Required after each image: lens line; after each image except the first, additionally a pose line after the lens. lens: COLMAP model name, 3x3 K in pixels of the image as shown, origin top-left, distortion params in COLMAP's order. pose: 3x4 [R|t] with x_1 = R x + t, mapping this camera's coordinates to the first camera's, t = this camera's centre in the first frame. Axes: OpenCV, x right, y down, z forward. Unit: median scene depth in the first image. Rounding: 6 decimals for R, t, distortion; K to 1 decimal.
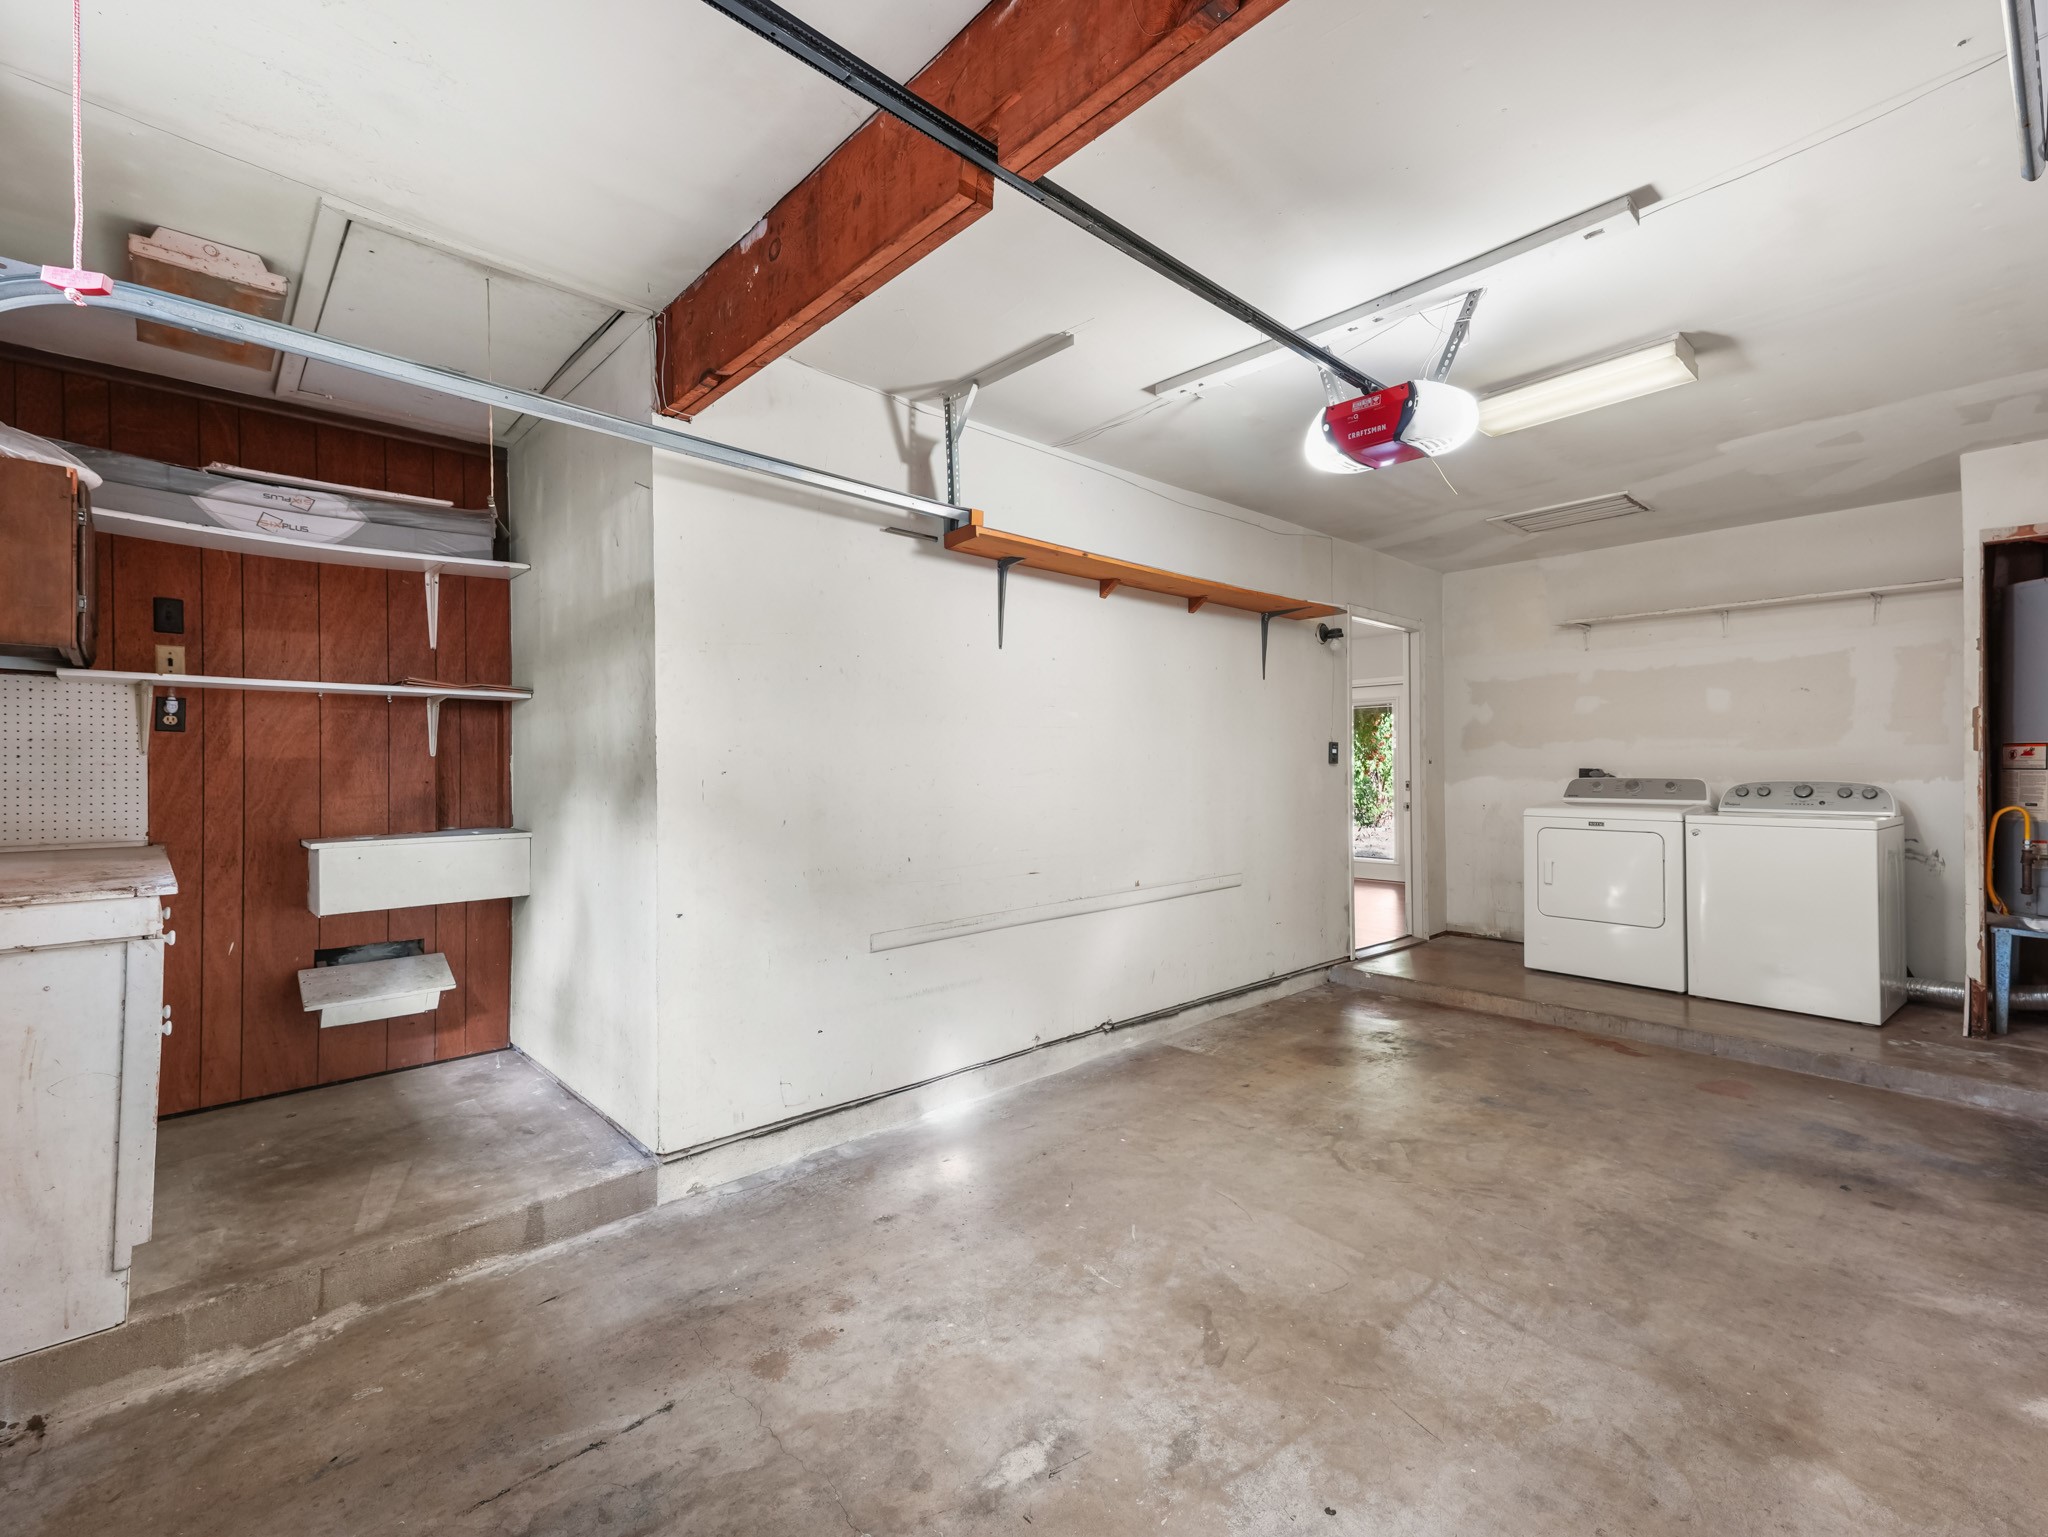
lens RADIAL K [[938.1, 0, 1007.6], [0, 938.1, 772.8], [0, 0, 1]] dist [0.008330, -0.000391]
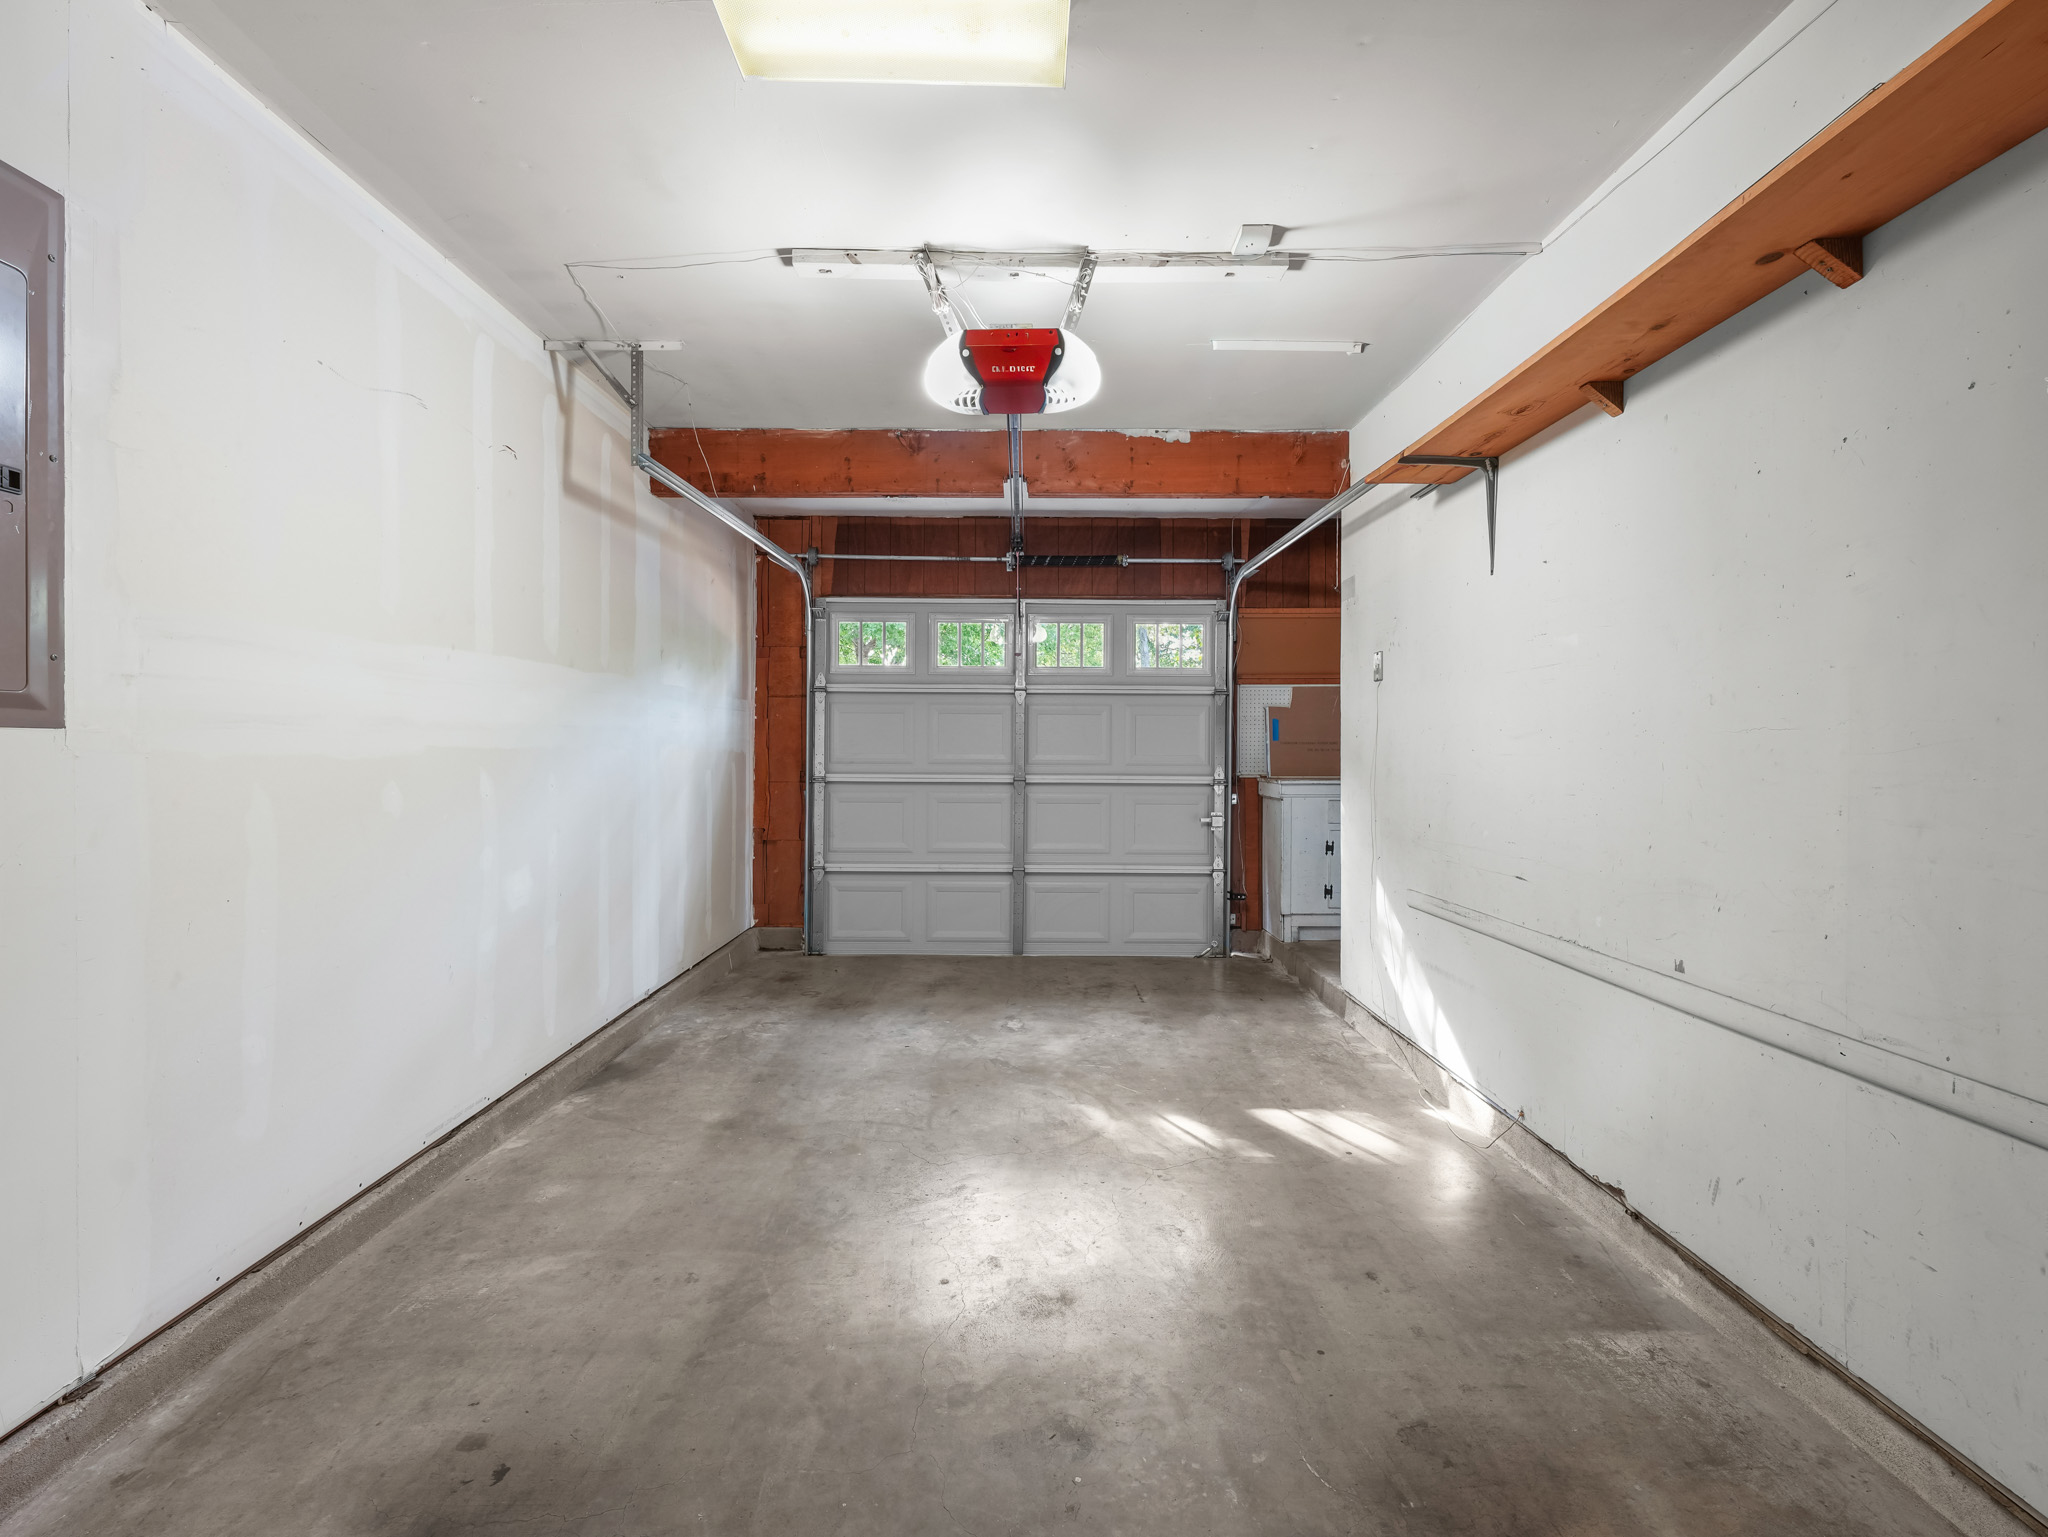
lens RADIAL K [[938.1, 0, 1007.6], [0, 938.1, 772.8], [0, 0, 1]] dist [0.008330, -0.000391]
pose [[-0.685235, 0.035473, -0.727457, 1.367906], [0.008737, 0.999142, 0.040491, -0.007427], [0.728269, 0.021390, -0.684957, 2.043052]]
